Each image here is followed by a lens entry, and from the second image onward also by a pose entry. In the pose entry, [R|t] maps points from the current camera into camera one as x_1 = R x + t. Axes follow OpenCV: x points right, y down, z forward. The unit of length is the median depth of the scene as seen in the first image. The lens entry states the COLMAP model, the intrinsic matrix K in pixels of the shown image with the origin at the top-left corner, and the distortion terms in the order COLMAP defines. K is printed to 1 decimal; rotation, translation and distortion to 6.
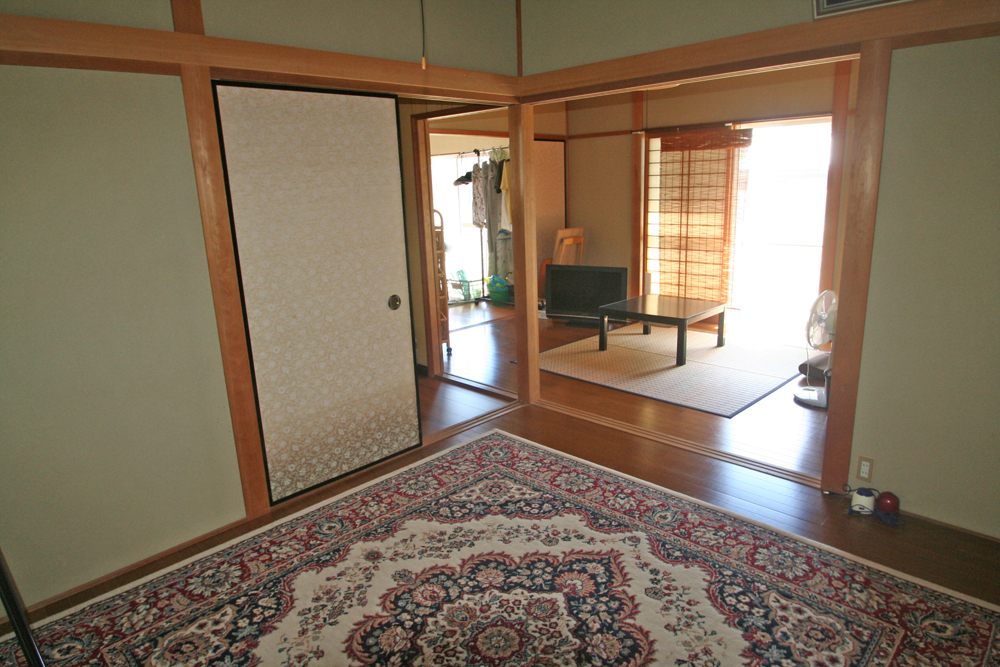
lens RADIAL K [[609.1, 0, 496.9], [0, 609.1, 331.6], [0, 0, 1]] dist [-0.033852, -0.000538]
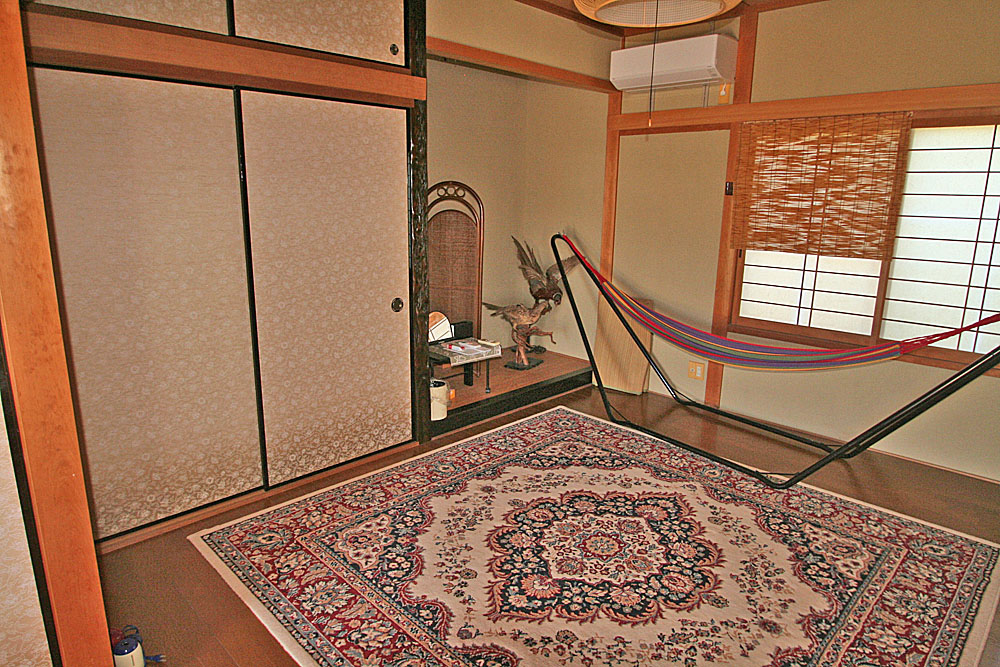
lens RADIAL K [[609.1, 0, 496.9], [0, 609.1, 331.6], [0, 0, 1]] dist [-0.033852, -0.000538]
pose [[-0.999653, 0.026199, 0.002866, 0.186568], [0.024691, 0.892951, 0.449475, -0.434081], [0.009217, 0.449390, -0.893288, 1.708871]]
